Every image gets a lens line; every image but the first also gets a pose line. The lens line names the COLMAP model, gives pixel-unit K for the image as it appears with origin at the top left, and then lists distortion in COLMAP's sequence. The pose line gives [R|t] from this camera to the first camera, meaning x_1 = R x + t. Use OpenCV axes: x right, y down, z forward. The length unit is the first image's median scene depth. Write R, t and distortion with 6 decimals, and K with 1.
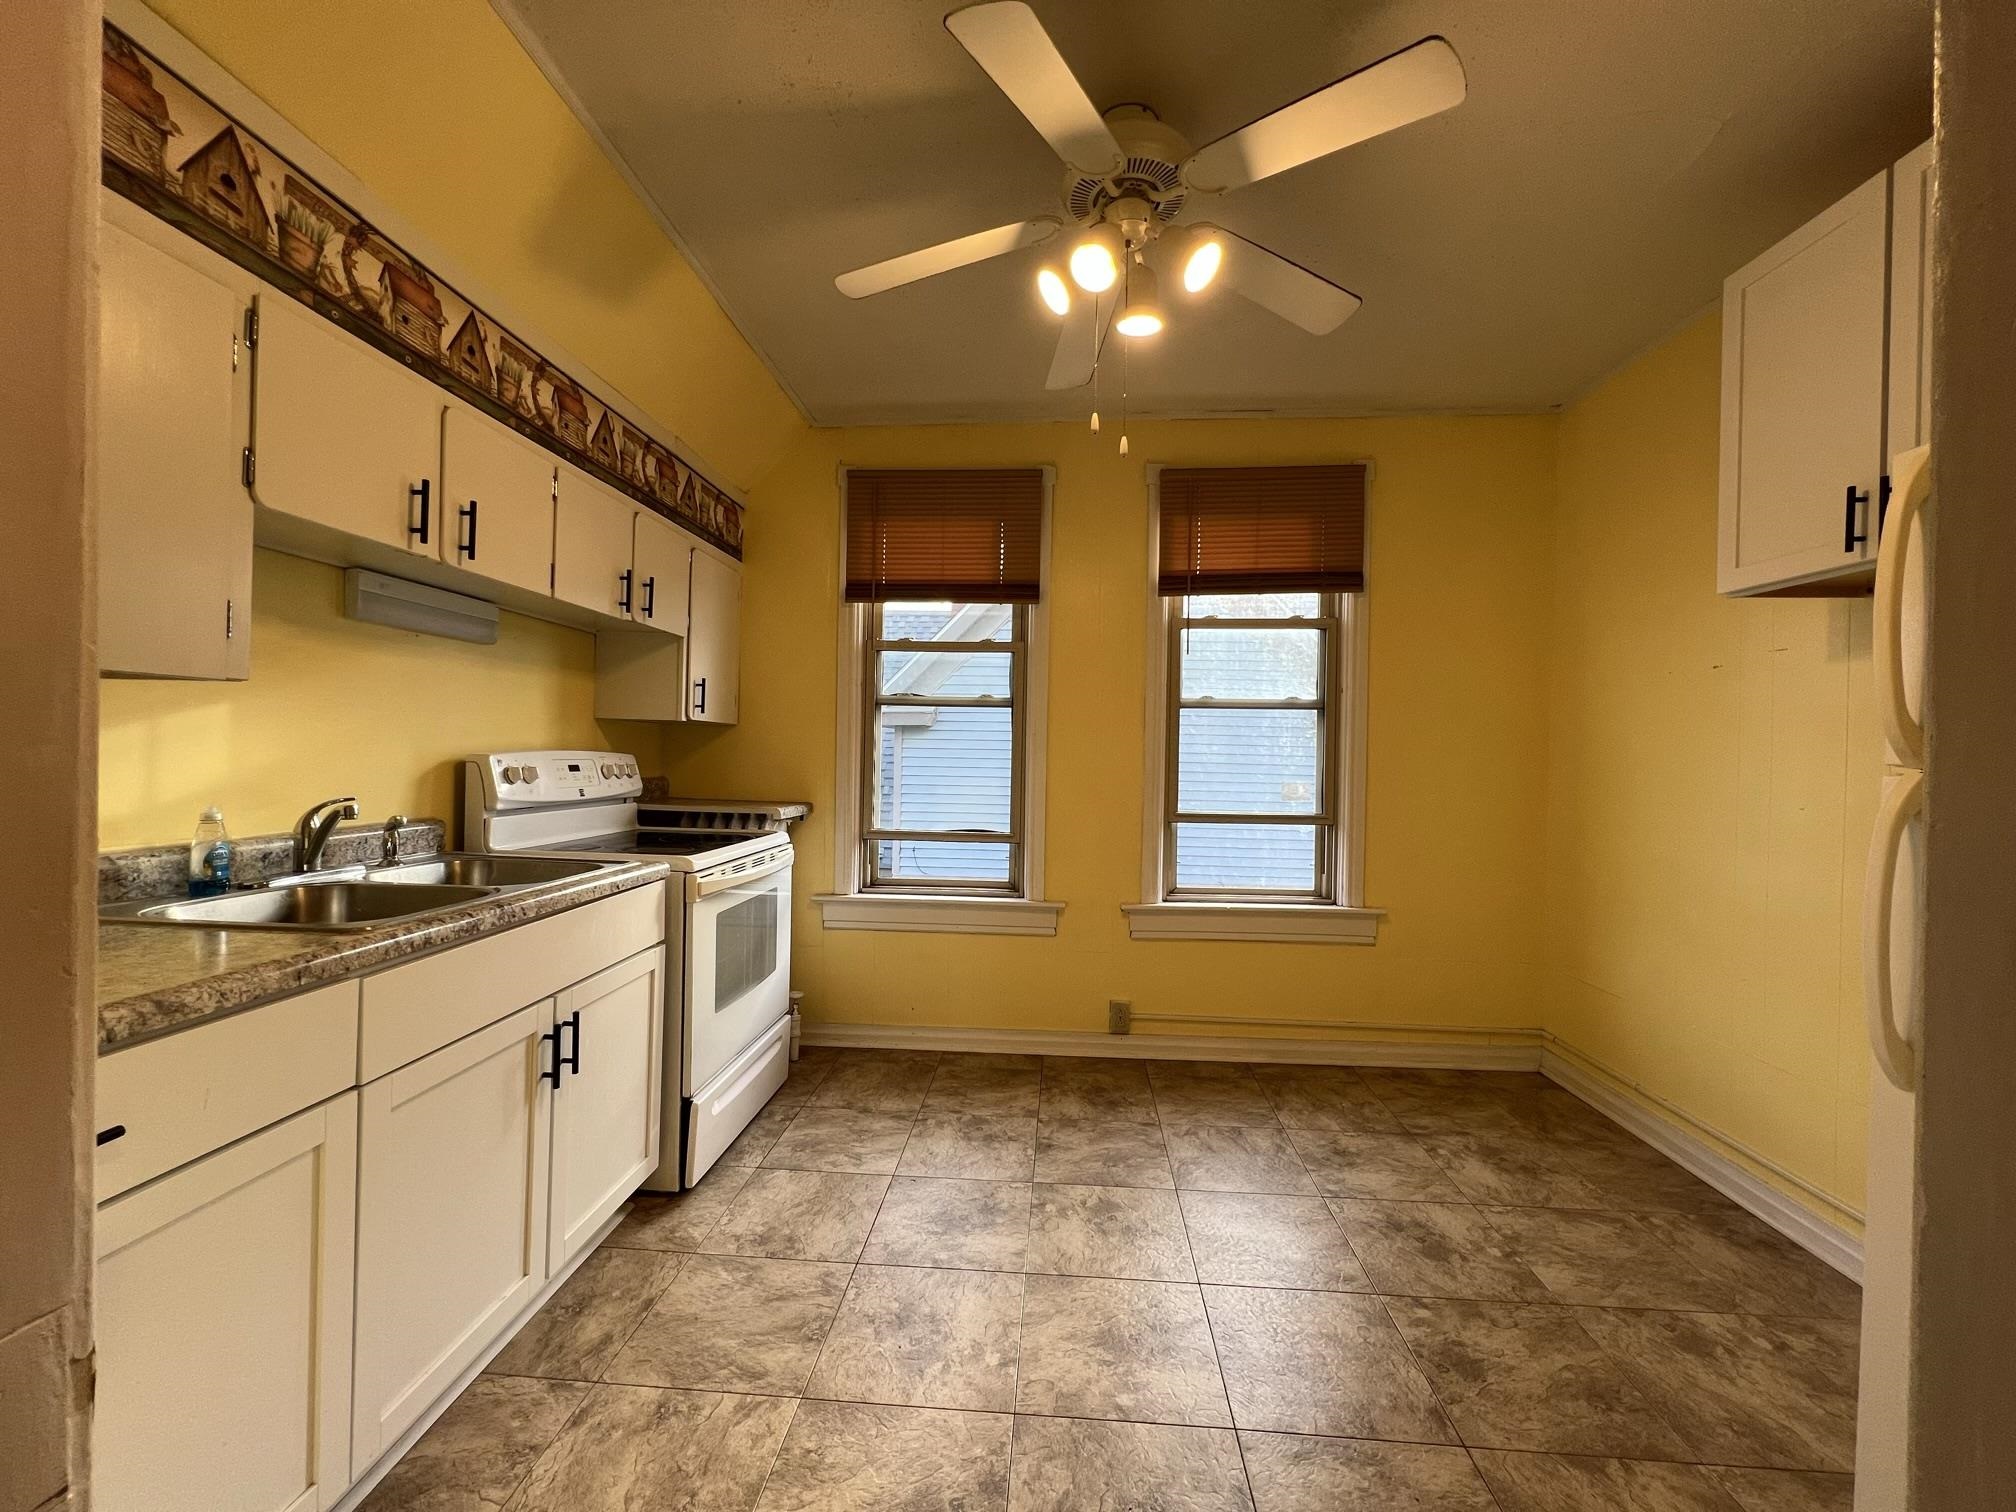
lens RADIAL K [[807.2, 0, 1009.8], [0, 807.2, 758.8], [0, 0, 1]] dist [-0.000330, 0.000391]
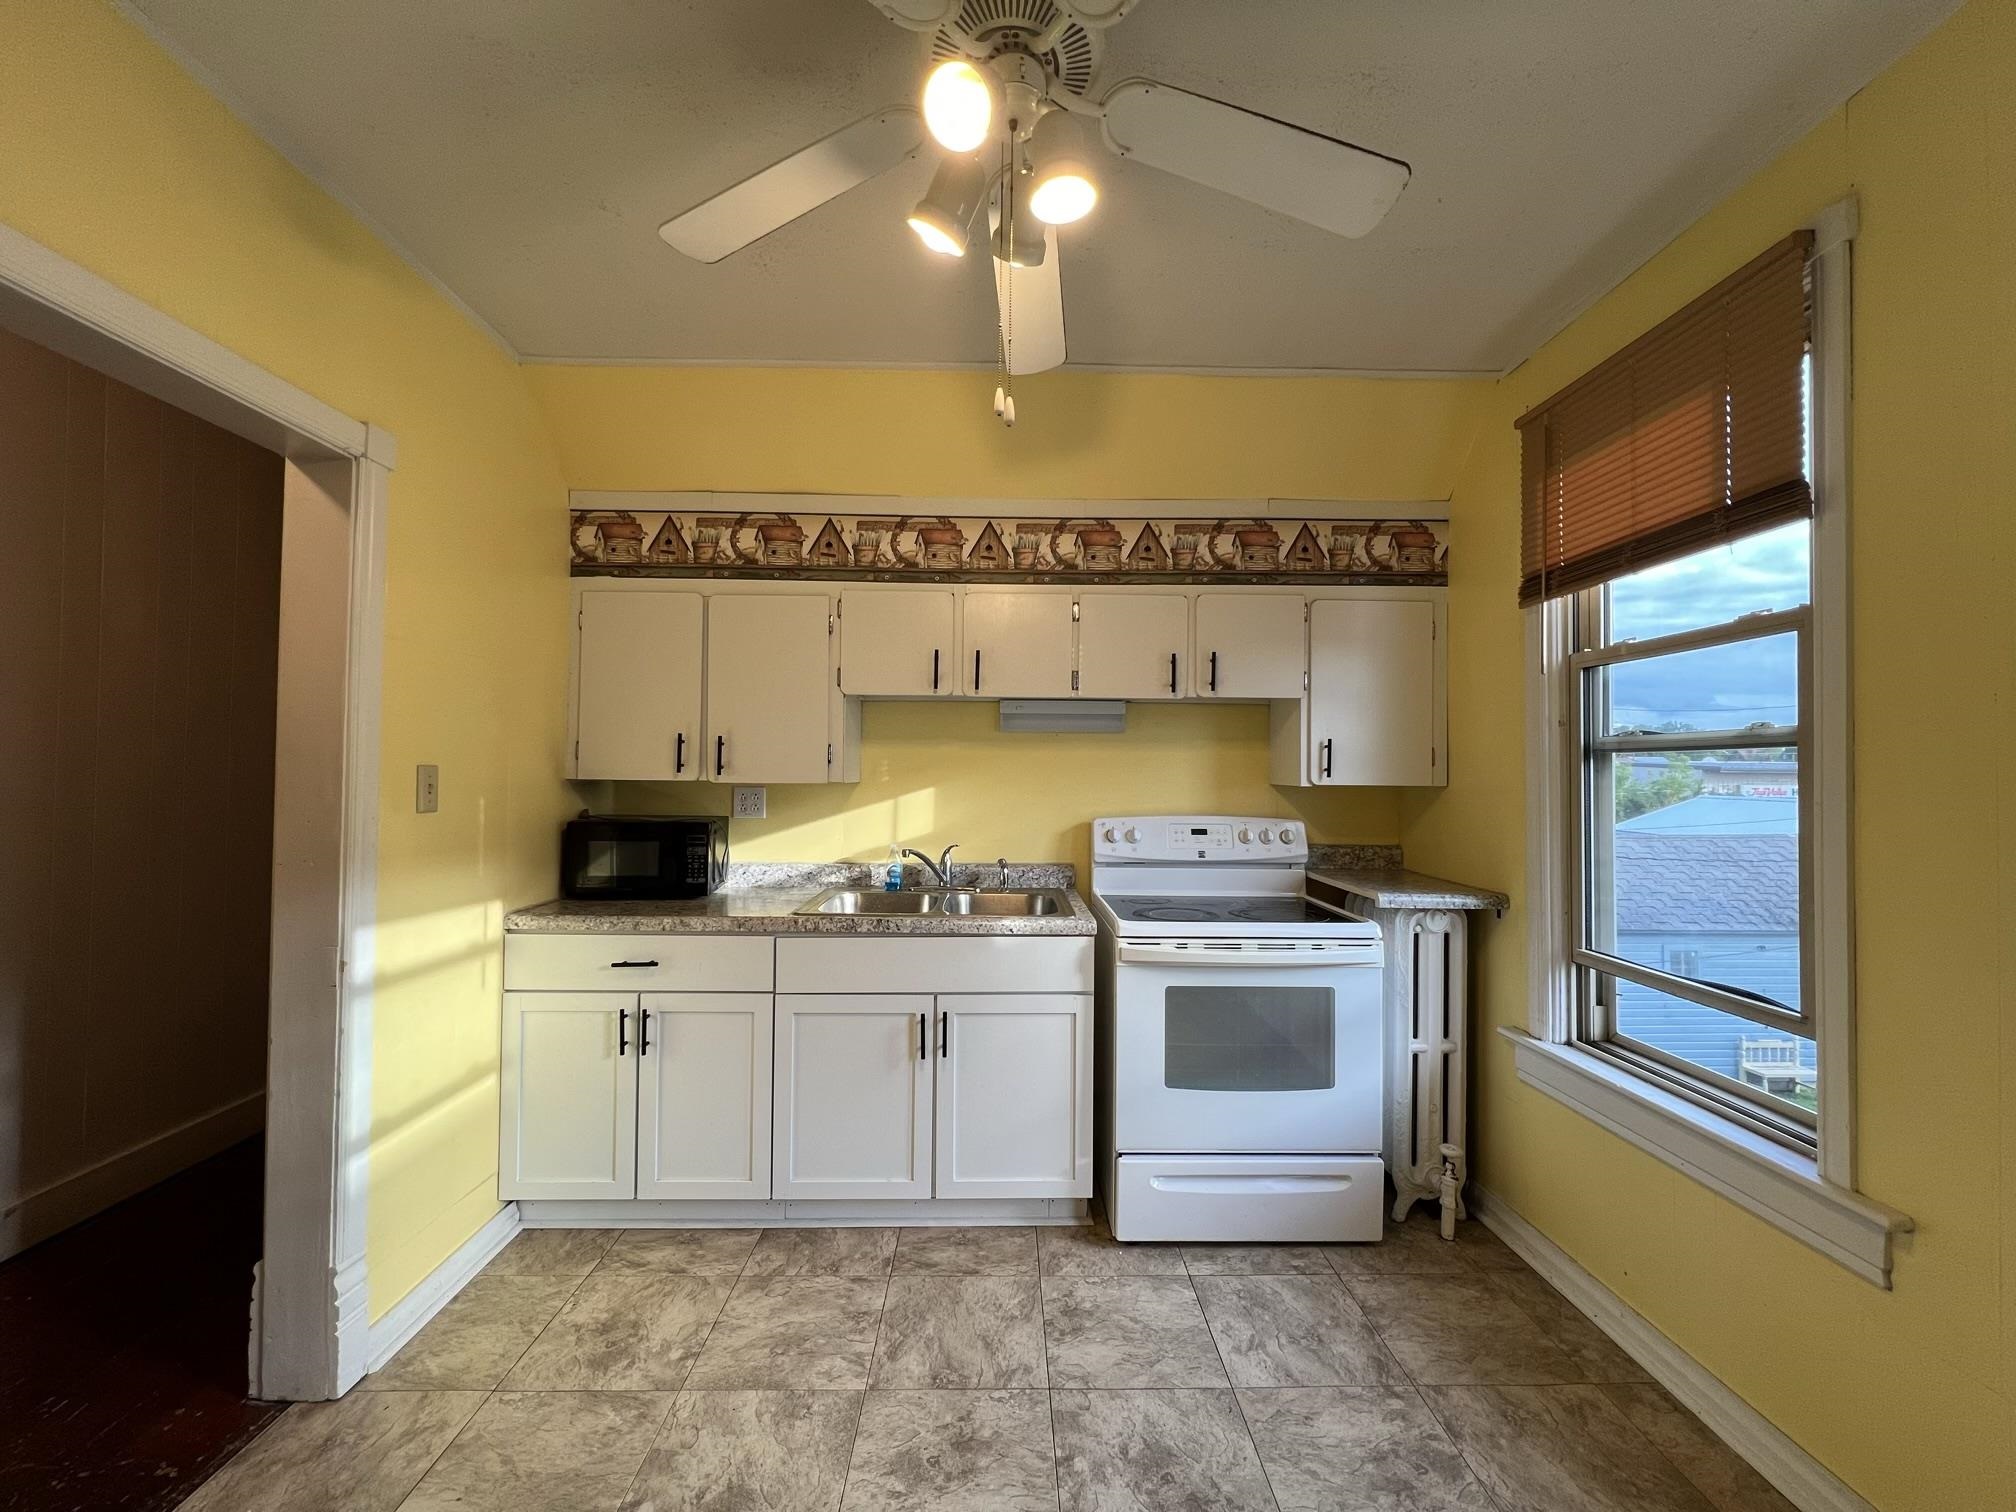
lens RADIAL K [[807.2, 0, 1009.8], [0, 807.2, 758.8], [0, 0, 1]] dist [-0.000330, 0.000391]
pose [[0.086055, -0.040254, -0.995477, 0.635726], [-0.012577, 0.999060, -0.041486, -0.045446], [0.996211, 0.016090, 0.085467, 0.730672]]
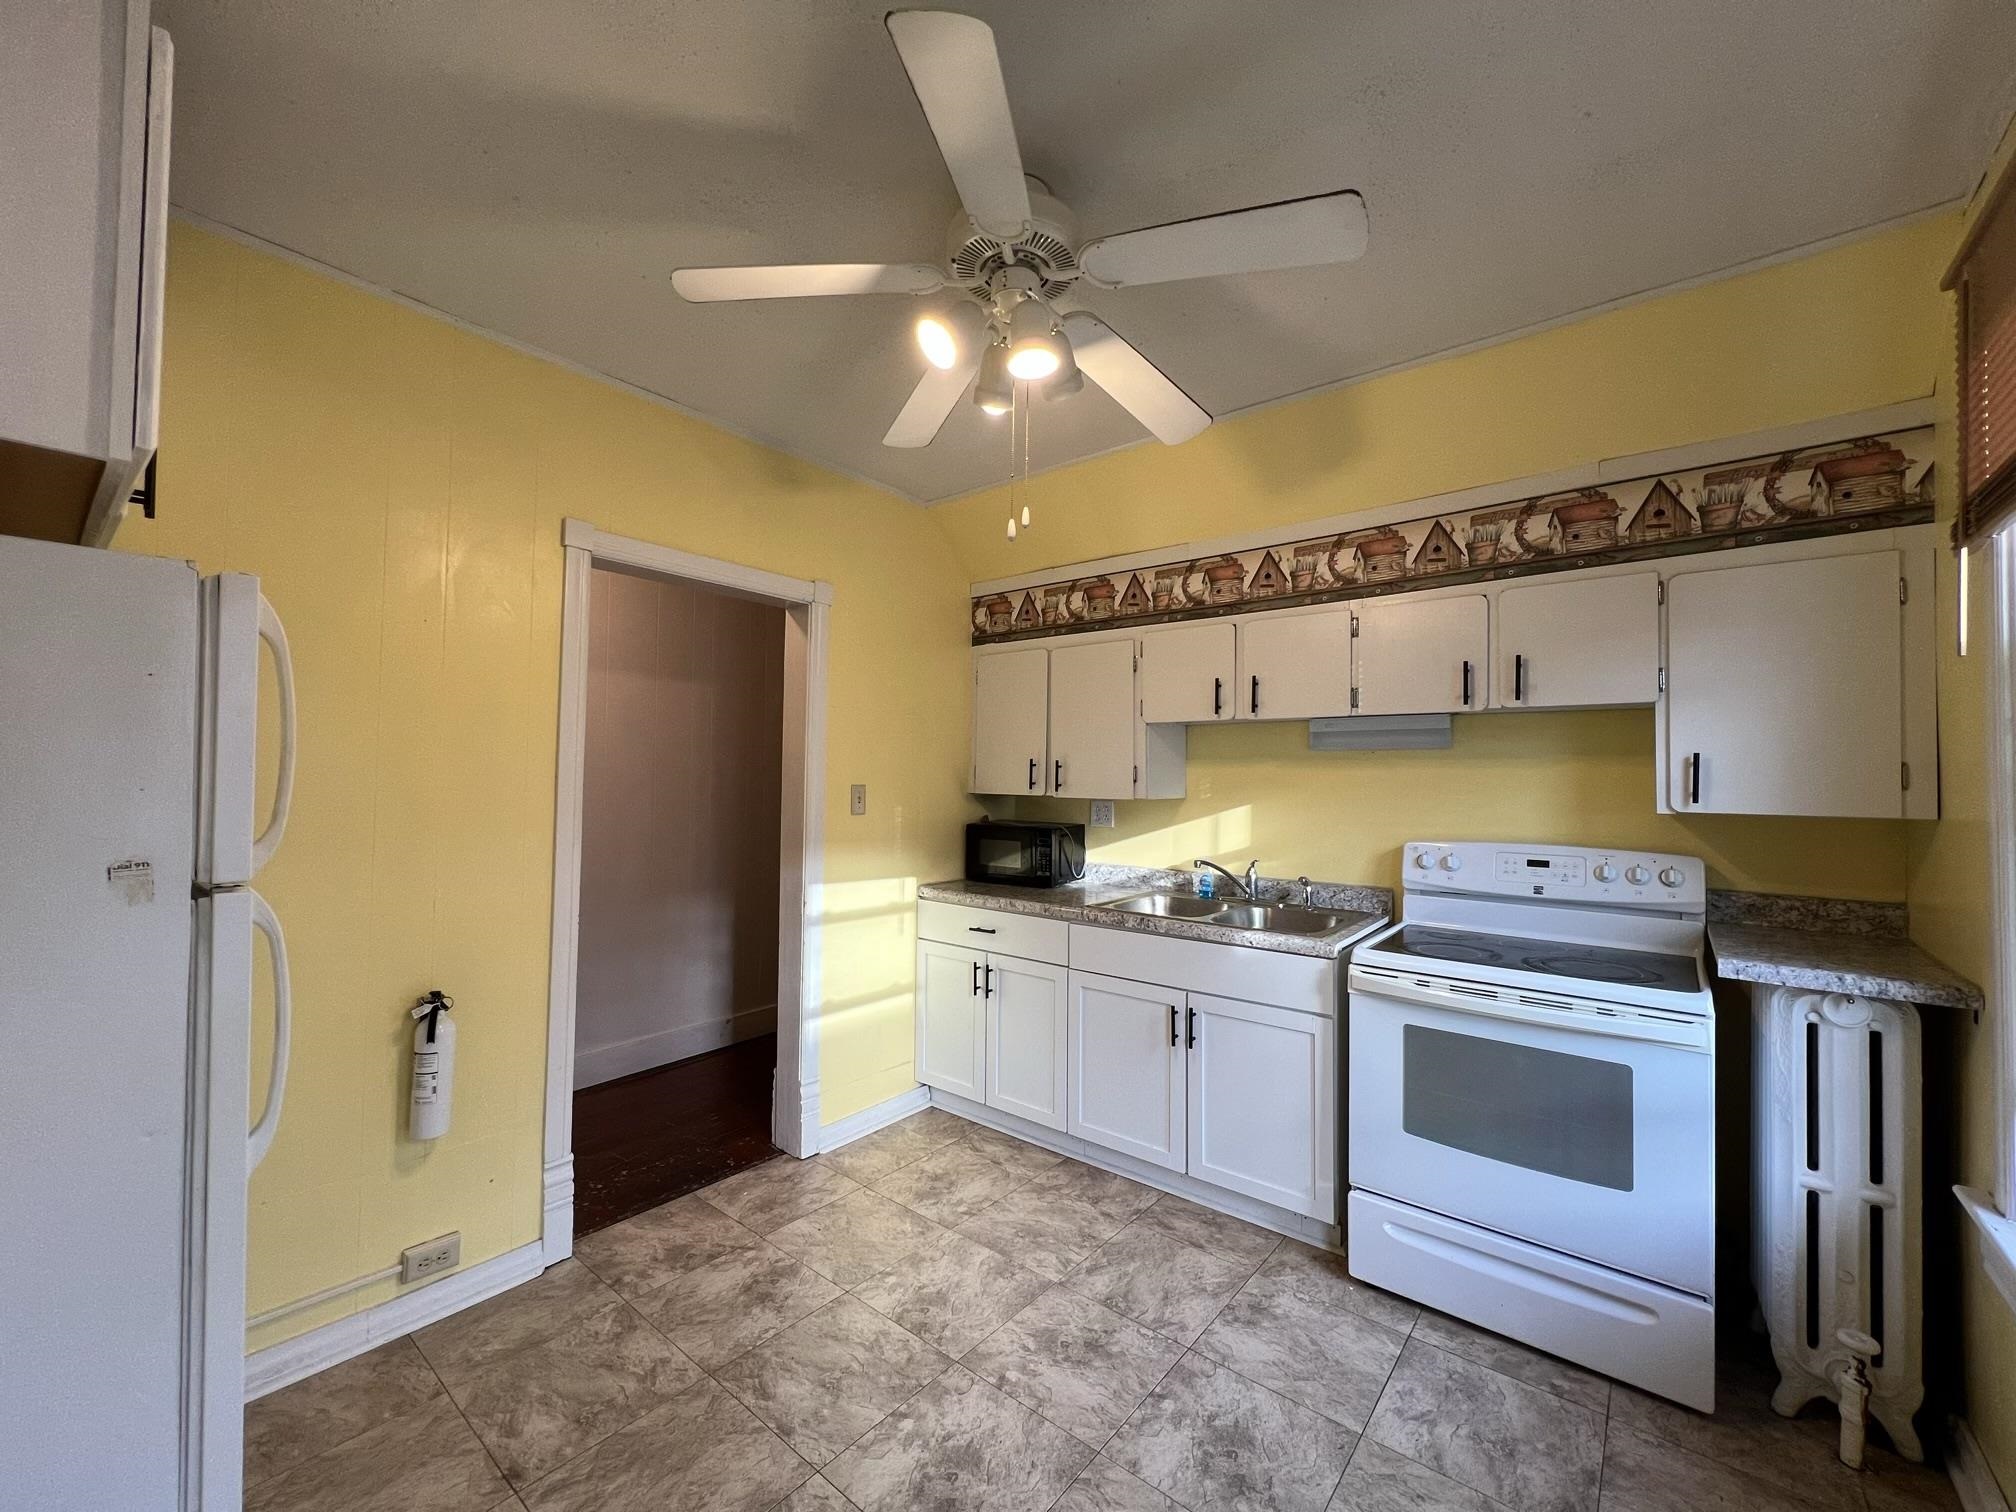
lens RADIAL K [[807.2, 0, 1009.8], [0, 807.2, 758.8], [0, 0, 1]] dist [-0.000330, 0.000391]
pose [[-0.577809, -0.046294, -0.814858, 0.688275], [-0.028021, 0.998927, -0.036882, -0.067701], [0.815691, 0.001523, -0.578486, 1.189007]]
